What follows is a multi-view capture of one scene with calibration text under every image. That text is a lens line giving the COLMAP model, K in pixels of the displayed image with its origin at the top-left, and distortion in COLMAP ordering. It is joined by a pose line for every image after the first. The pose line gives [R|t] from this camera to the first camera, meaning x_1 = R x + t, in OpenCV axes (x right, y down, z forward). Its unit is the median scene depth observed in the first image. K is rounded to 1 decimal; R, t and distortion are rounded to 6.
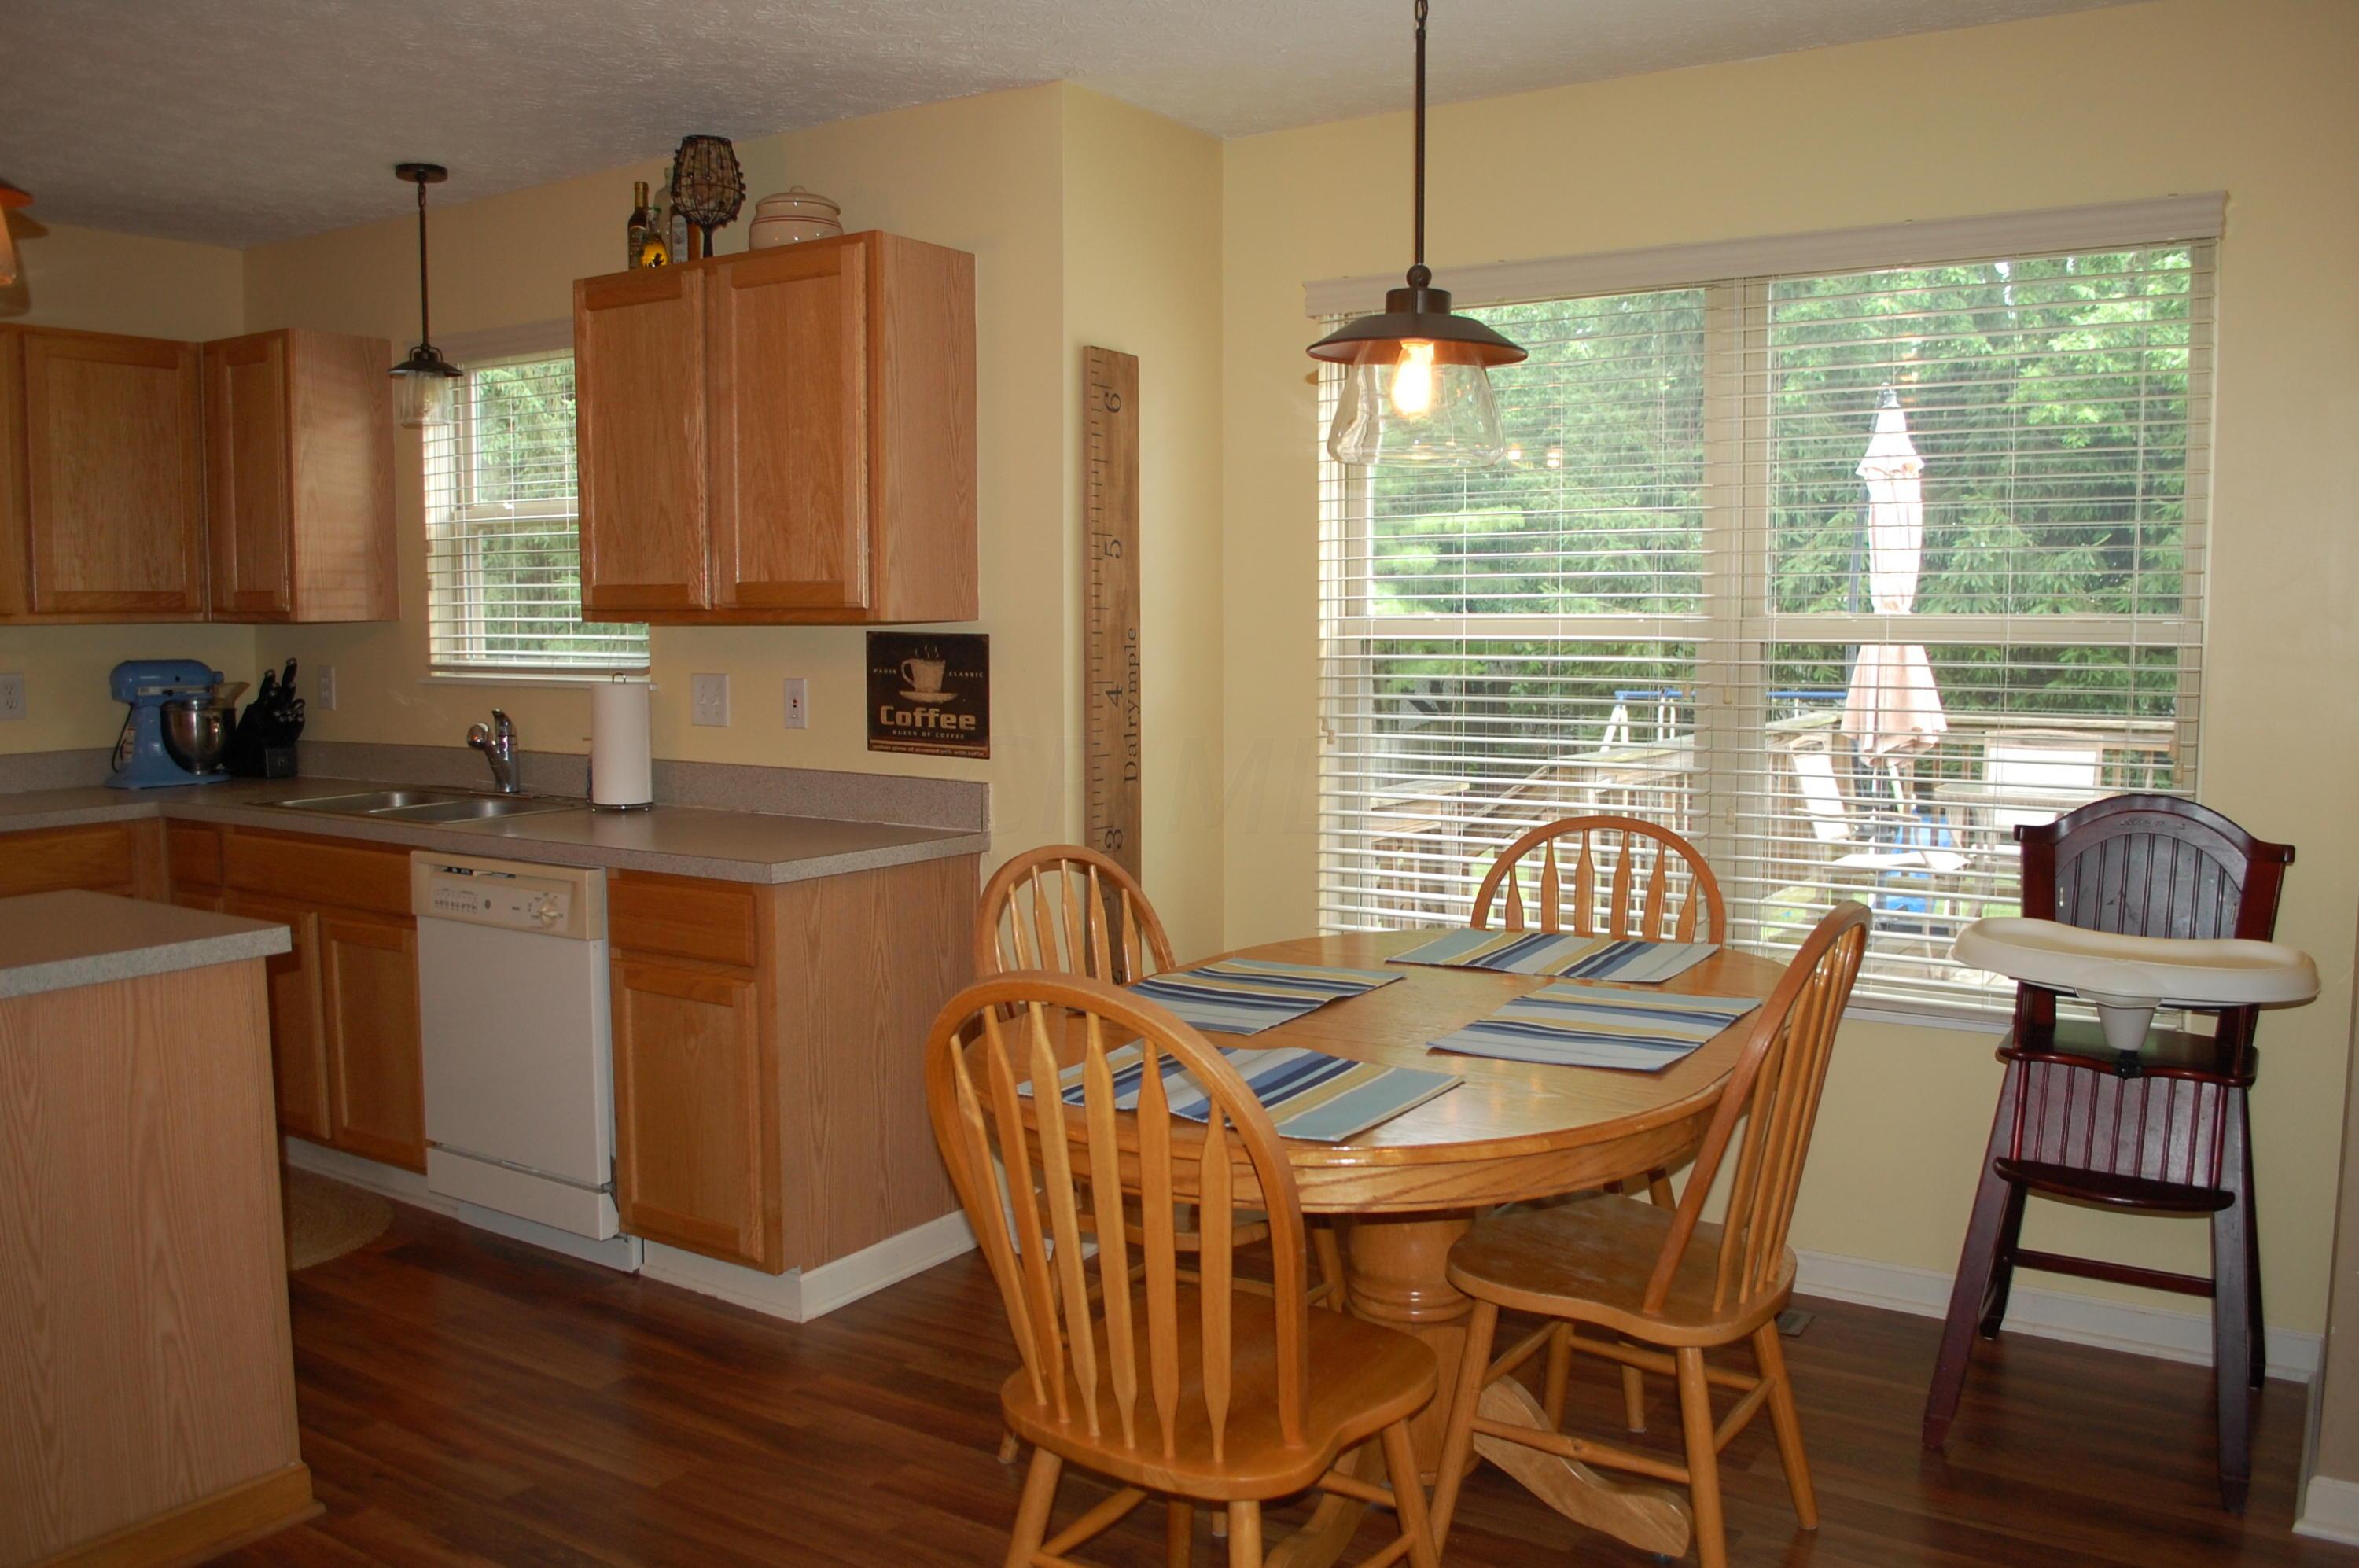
lens RADIAL K [[1853.9, 0, 1213.3], [0, 1853.9, 785.6], [0, 0, 1]] dist [-0.079654, 0.007119]
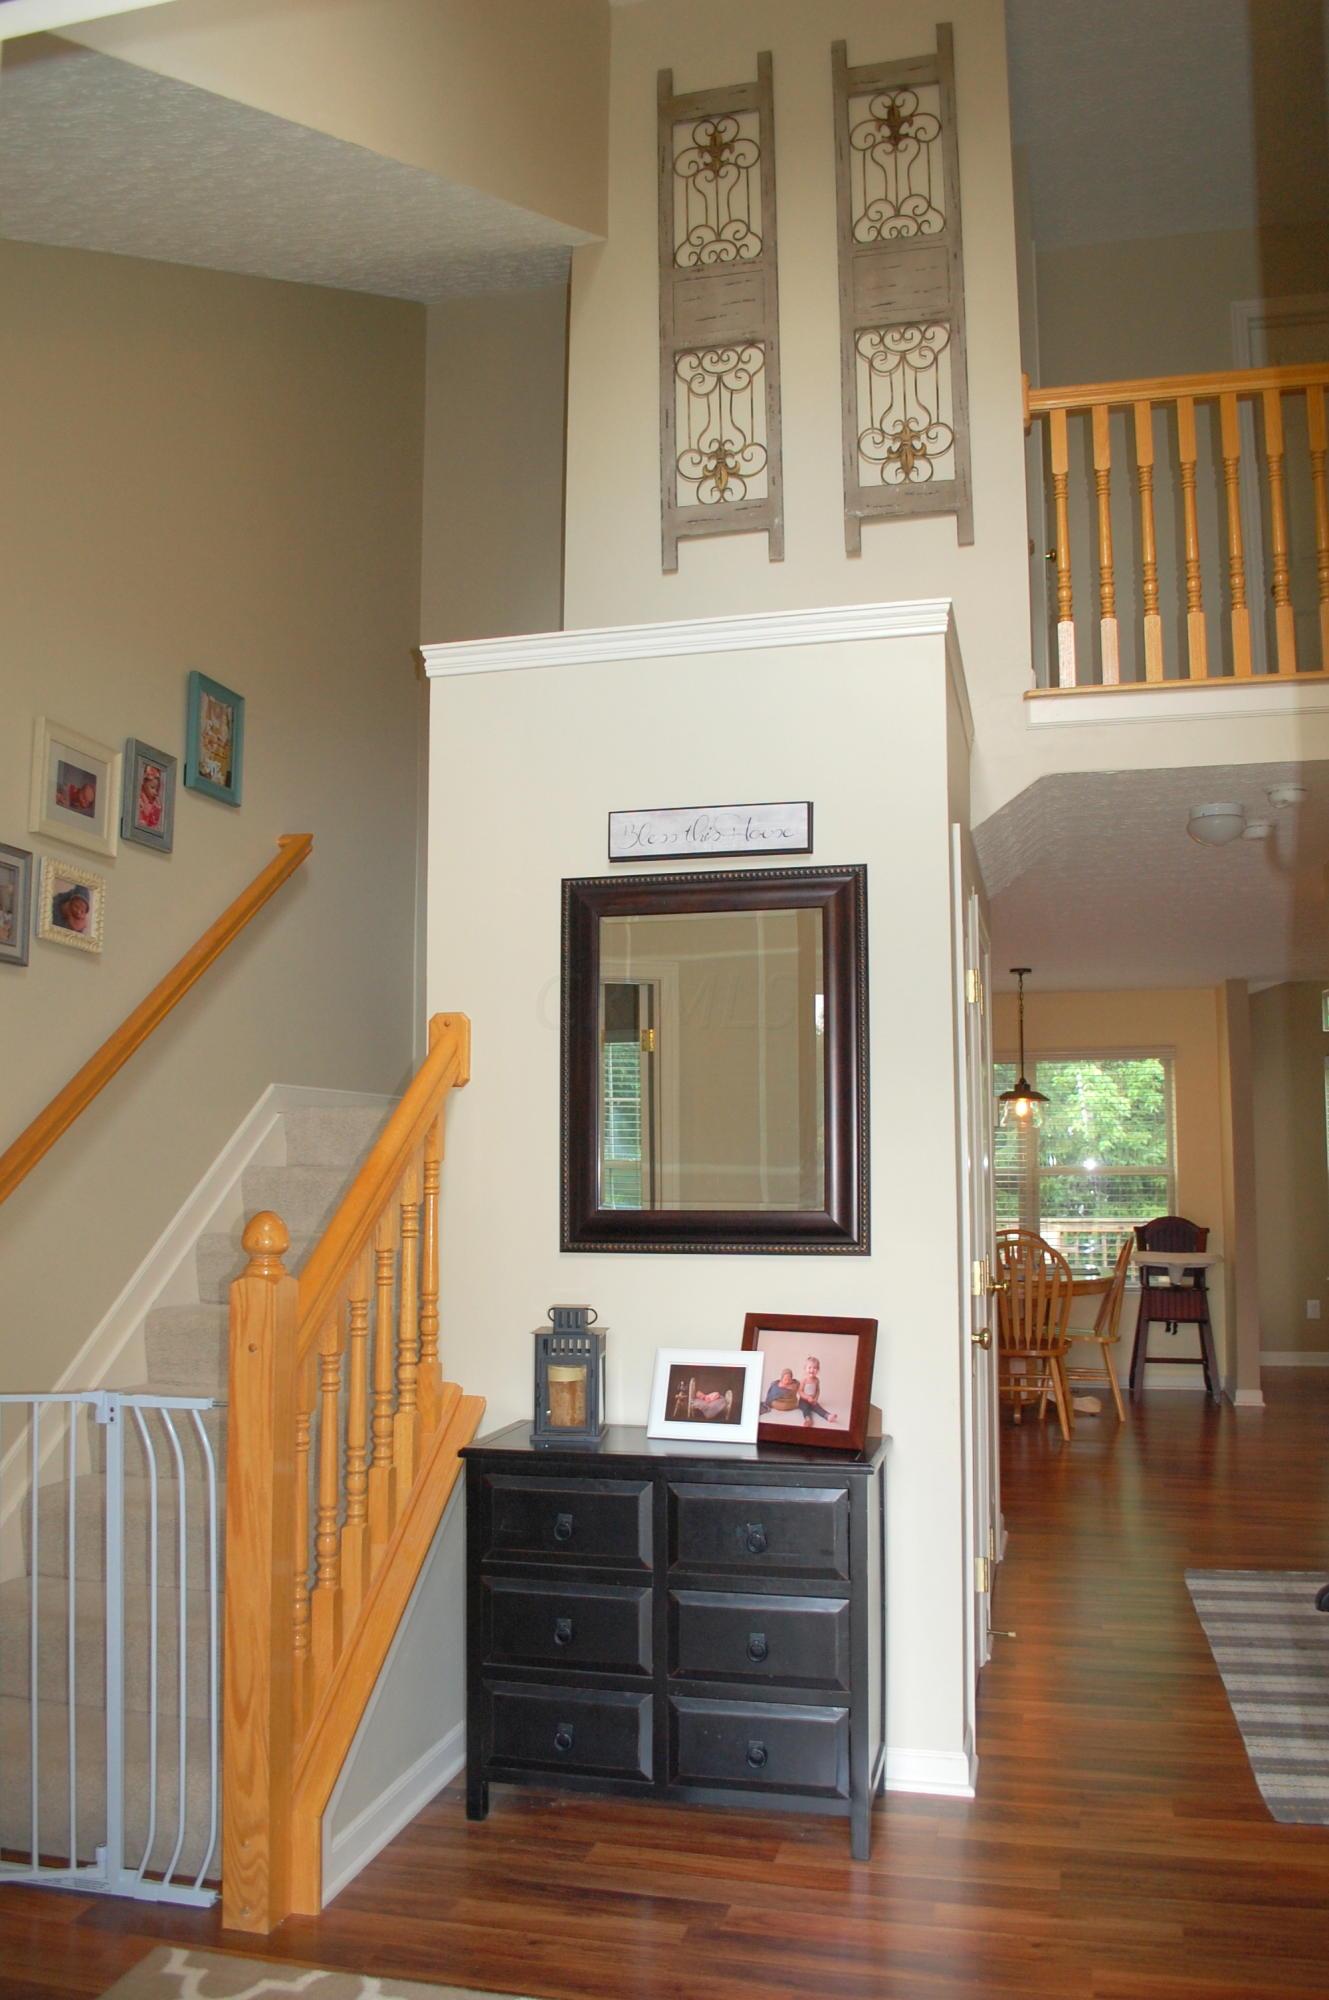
lens RADIAL K [[1661.2, 0, 664.5], [0, 1661.2, 1000.0], [0, 0, 1]] dist [-0.086120, 0.009076]
pose [[0.953062, 0.031980, 0.301083, -1.111168], [0.029441, 0.979906, -0.197276, 0.156468], [-0.301342, 0.196881, 0.932969, -1.401233]]
